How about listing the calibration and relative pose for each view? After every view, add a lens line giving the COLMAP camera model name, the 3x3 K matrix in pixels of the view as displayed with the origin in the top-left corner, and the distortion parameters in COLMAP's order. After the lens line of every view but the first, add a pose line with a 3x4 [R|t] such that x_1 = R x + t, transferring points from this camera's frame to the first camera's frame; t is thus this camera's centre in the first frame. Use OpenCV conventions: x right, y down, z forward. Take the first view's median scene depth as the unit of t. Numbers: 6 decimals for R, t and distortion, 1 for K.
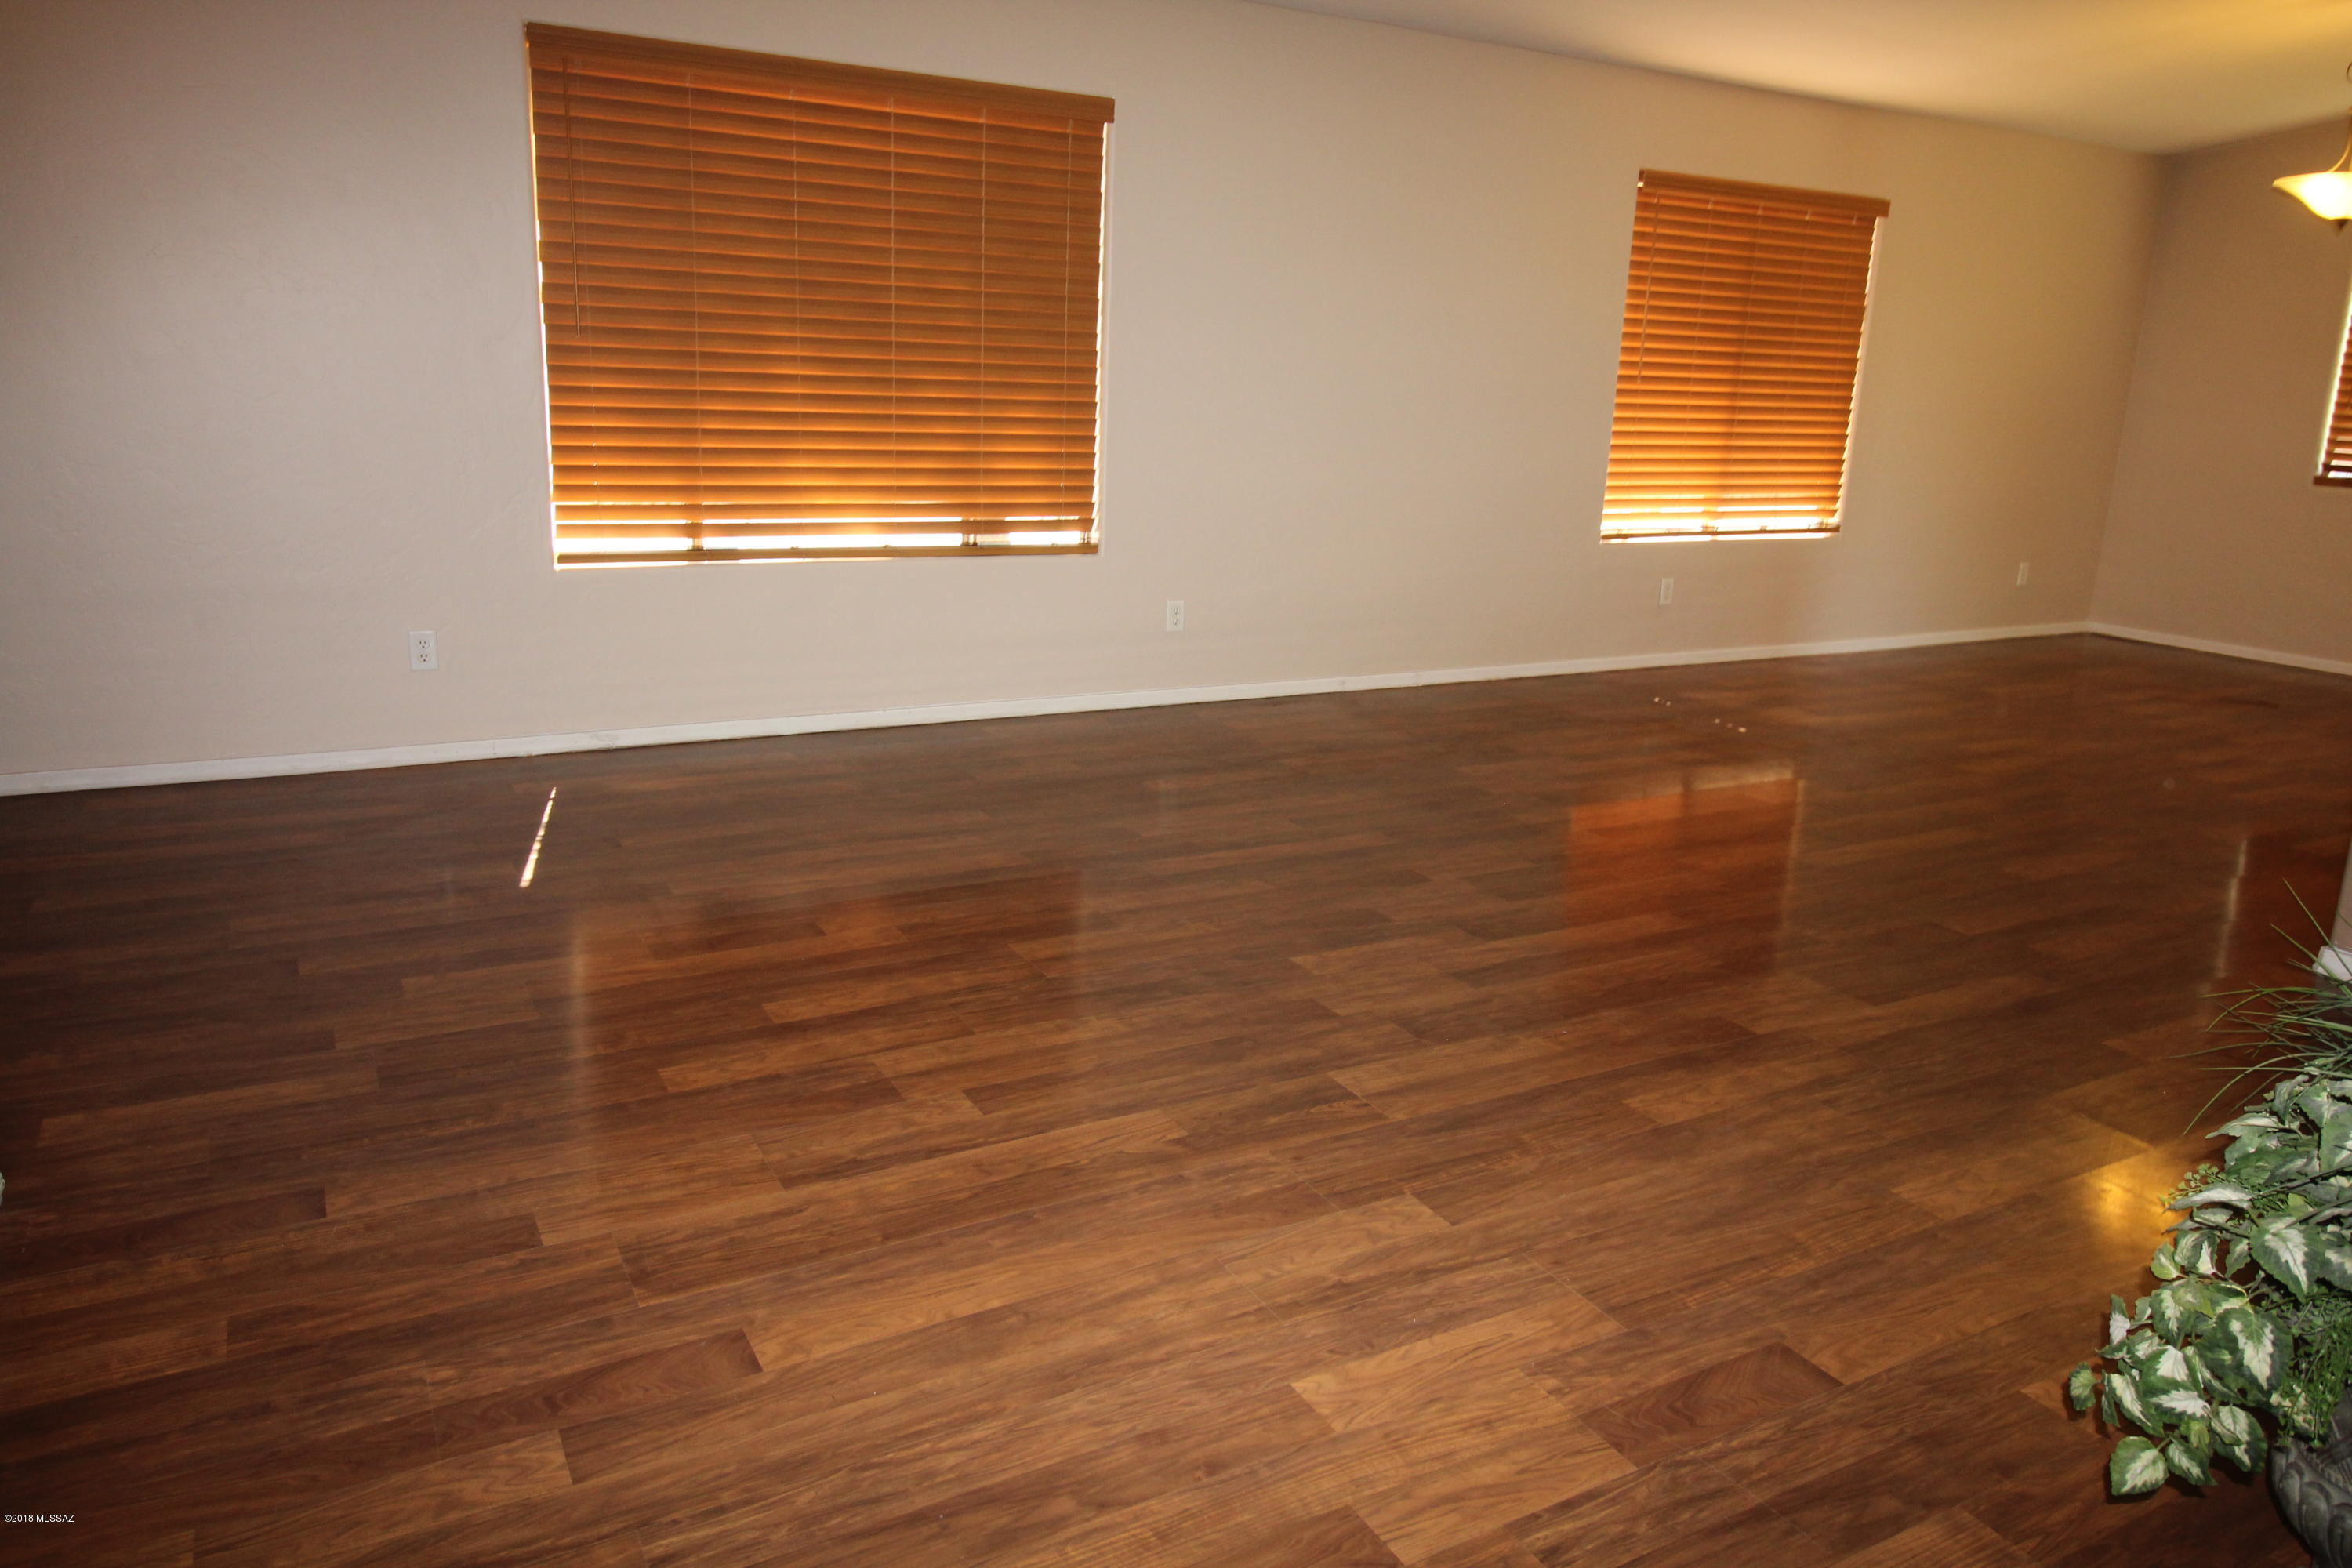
lens RADIAL K [[1596.9, 0, 1197.0], [0, 1596.9, 783.9], [0, 0, 1]] dist [0.009886, -0.007888]
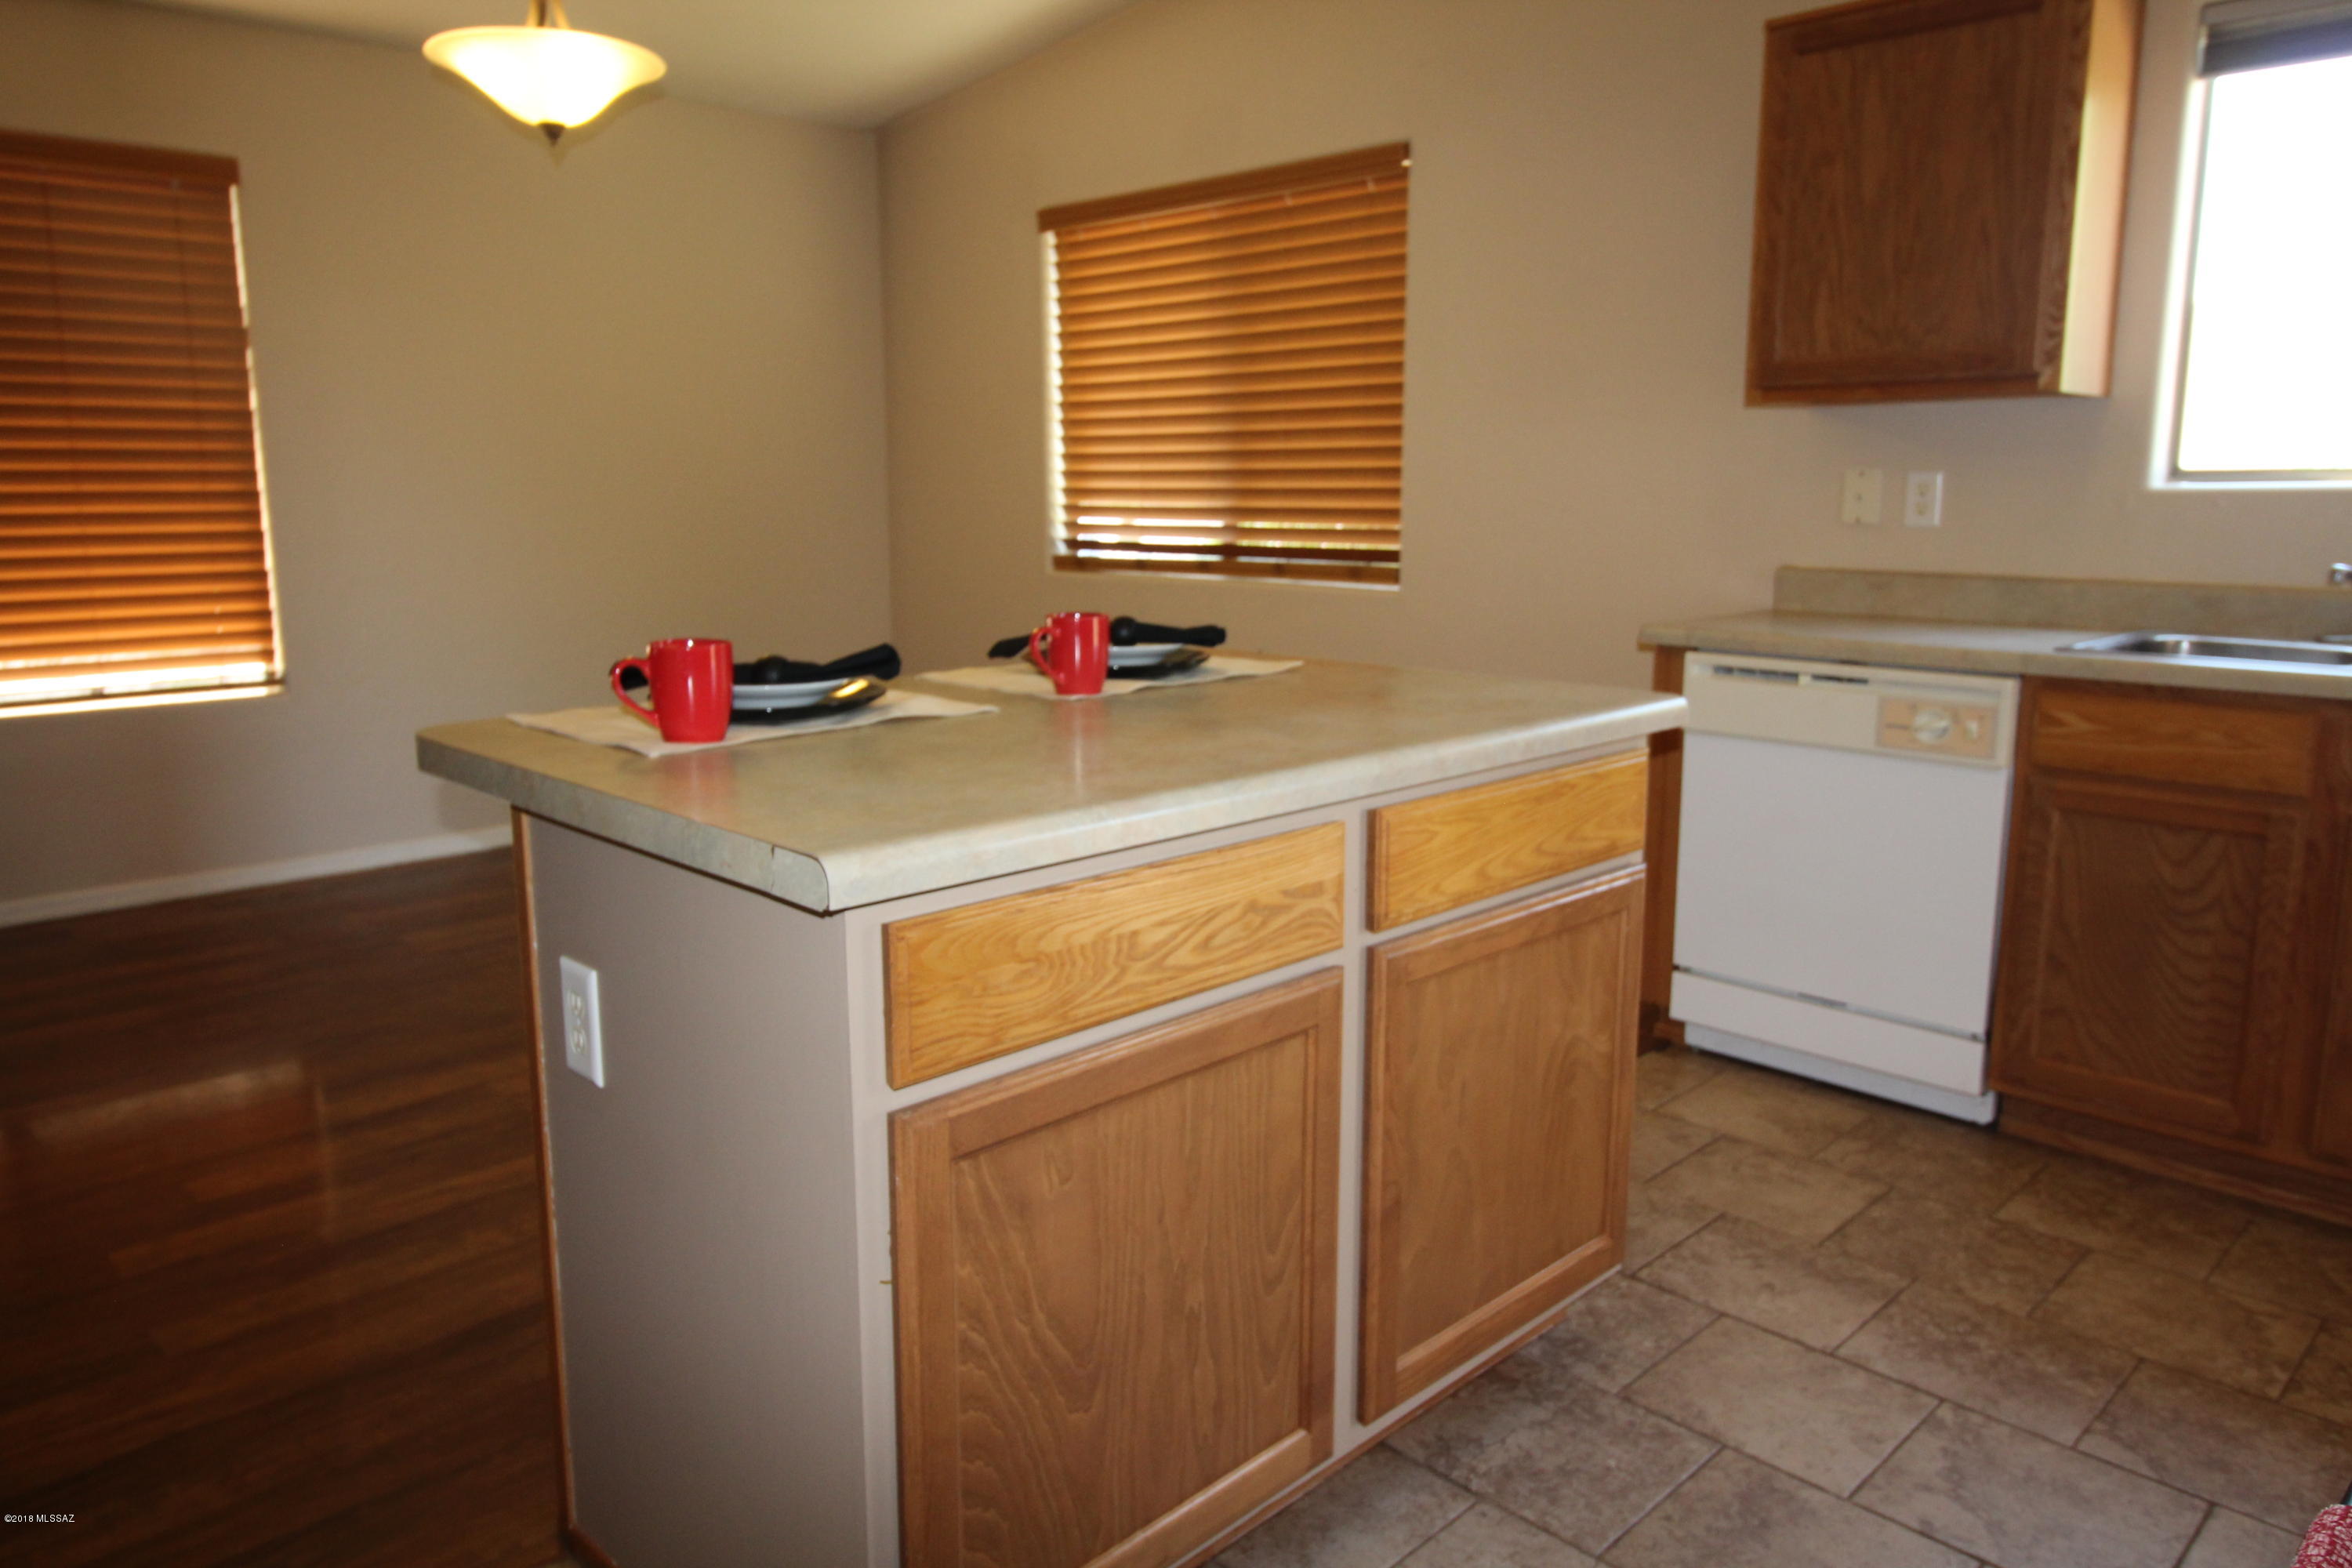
lens RADIAL K [[1596.9, 0, 1165.8], [0, 1596.9, 784.3], [0, 0, 1]] dist [0.009886, -0.007888]
pose [[0.966778, -0.085755, 0.240802, 1.188546], [0.099590, 0.993971, -0.045858, -0.113815], [-0.235418, 0.068316, 0.969490, 0.643619]]
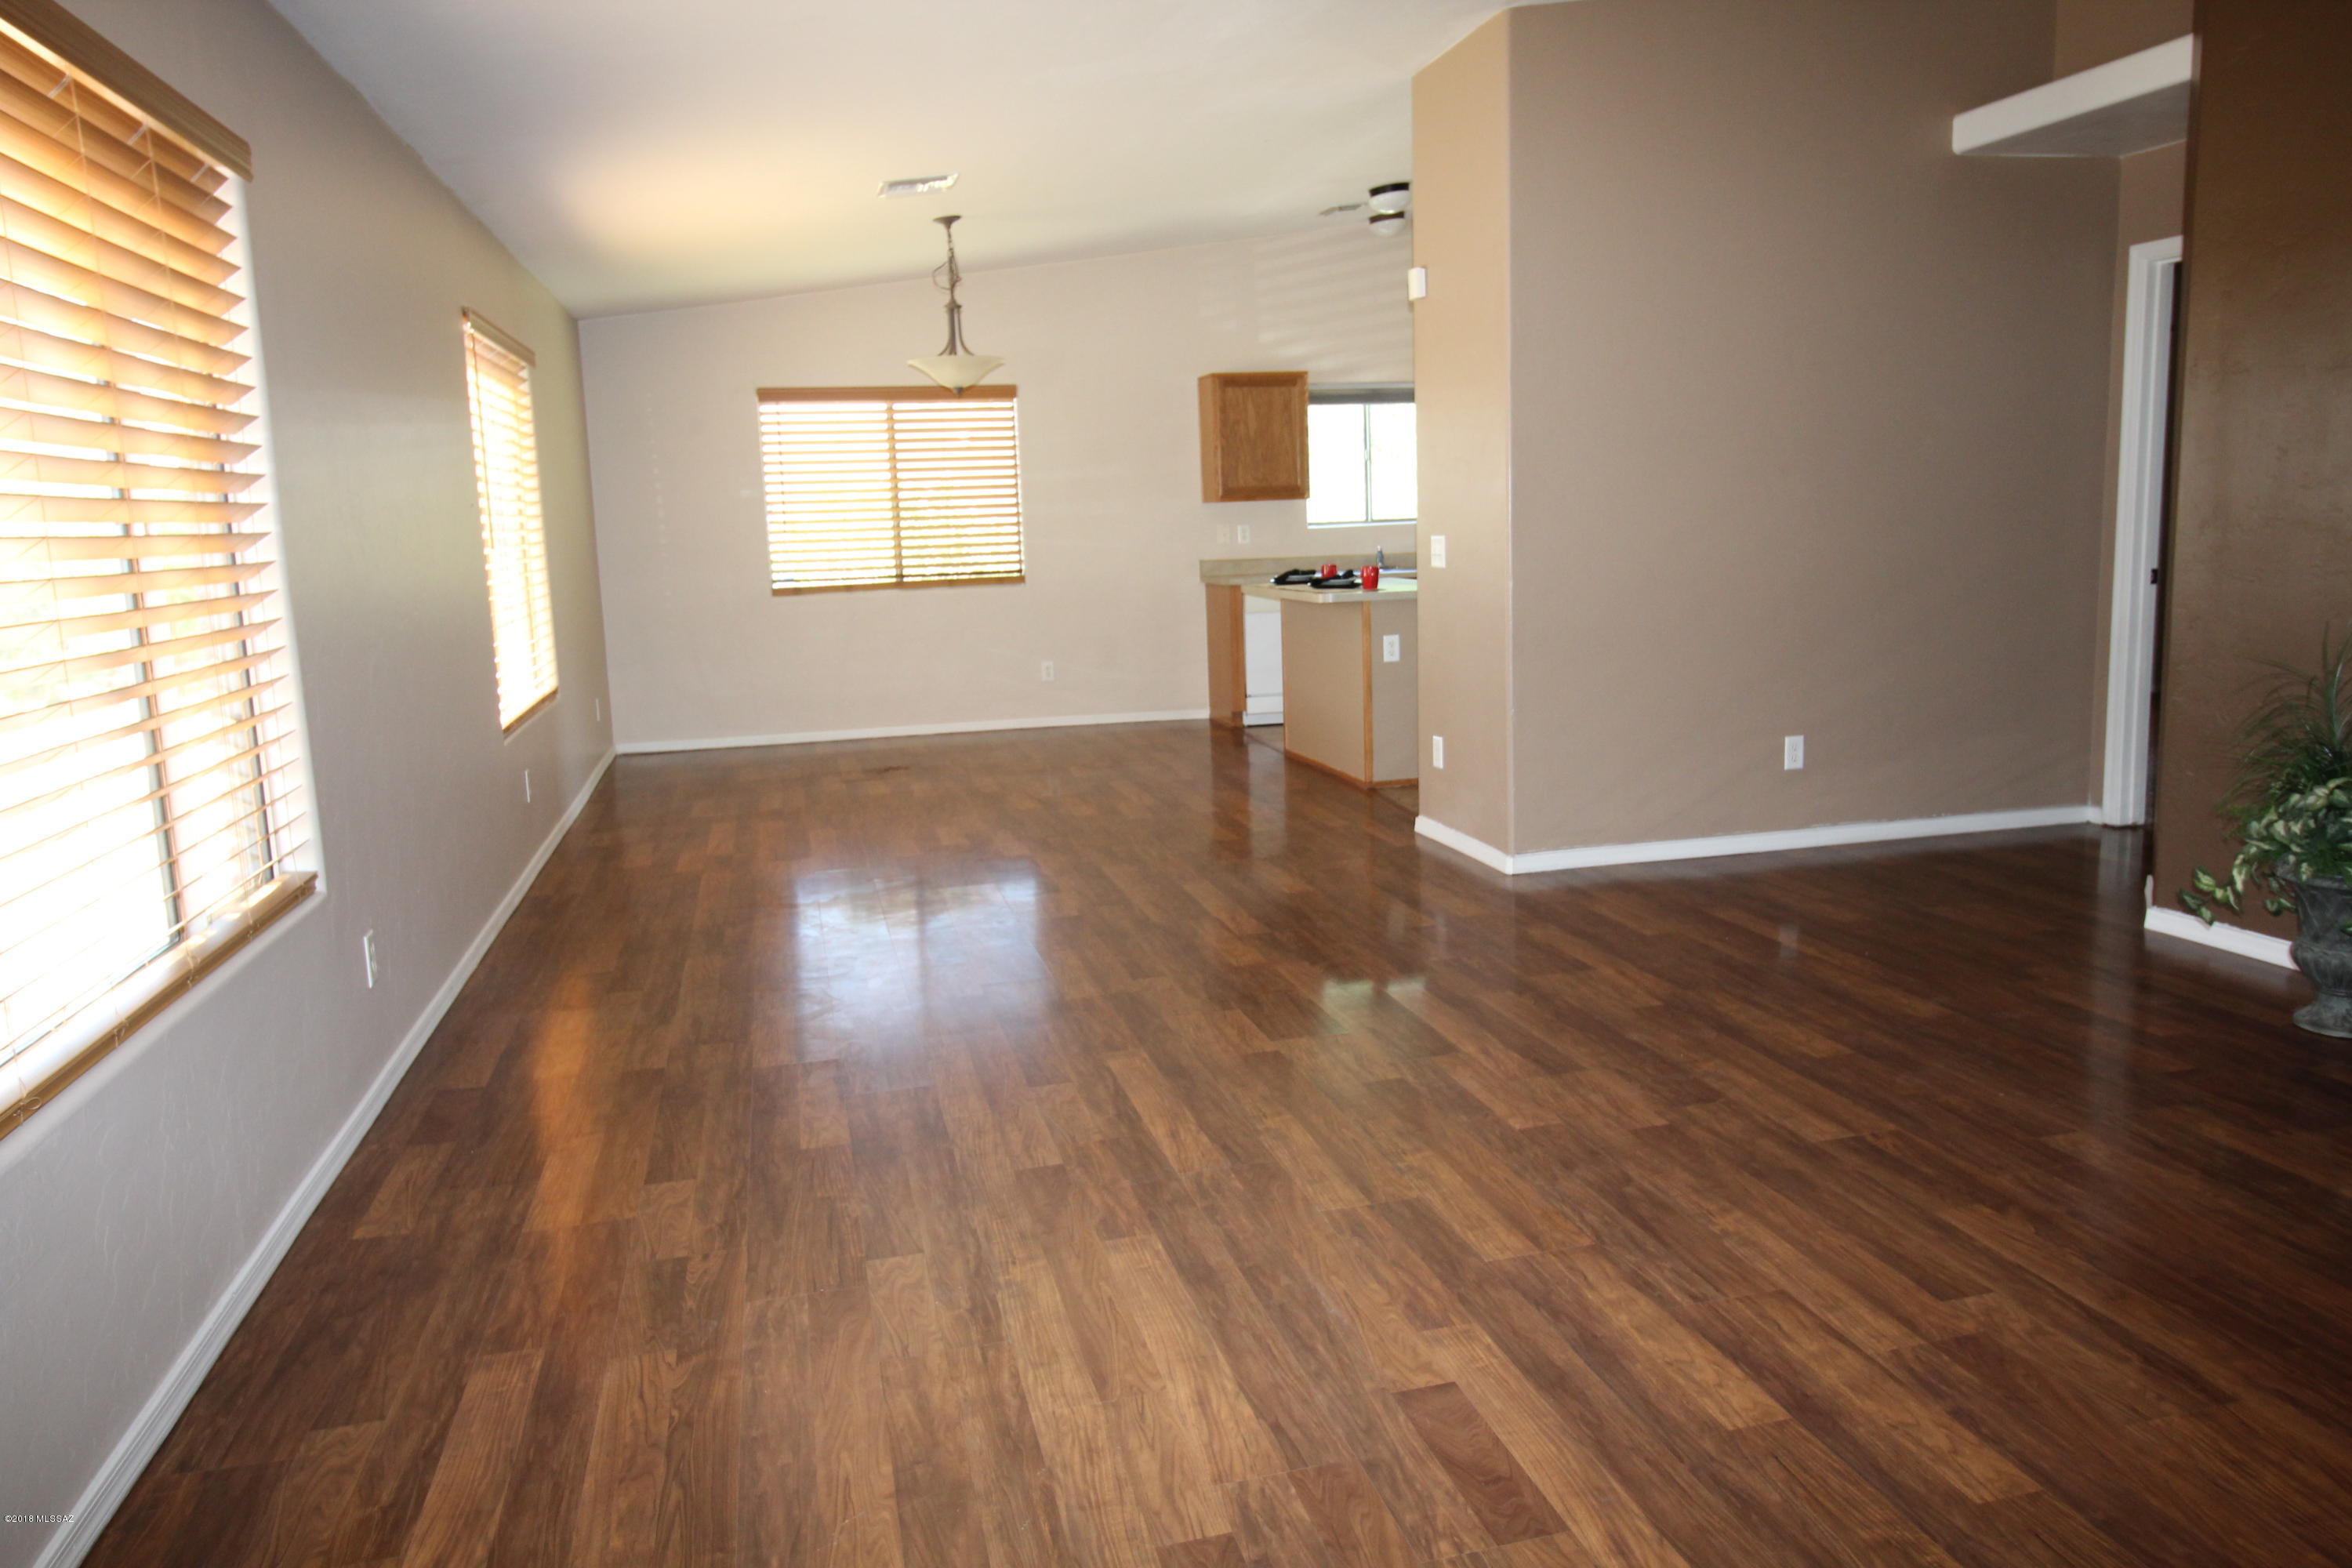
lens RADIAL K [[1596.9, 0, 1189.6], [0, 1596.9, 772.3], [0, 0, 1]] dist [0.009886, -0.007888]
pose [[0.247462, -0.200554, 0.947914, -0.832408], [0.282391, 0.950796, 0.127443, -0.264686], [-0.926832, 0.236145, 0.291921, 0.821473]]
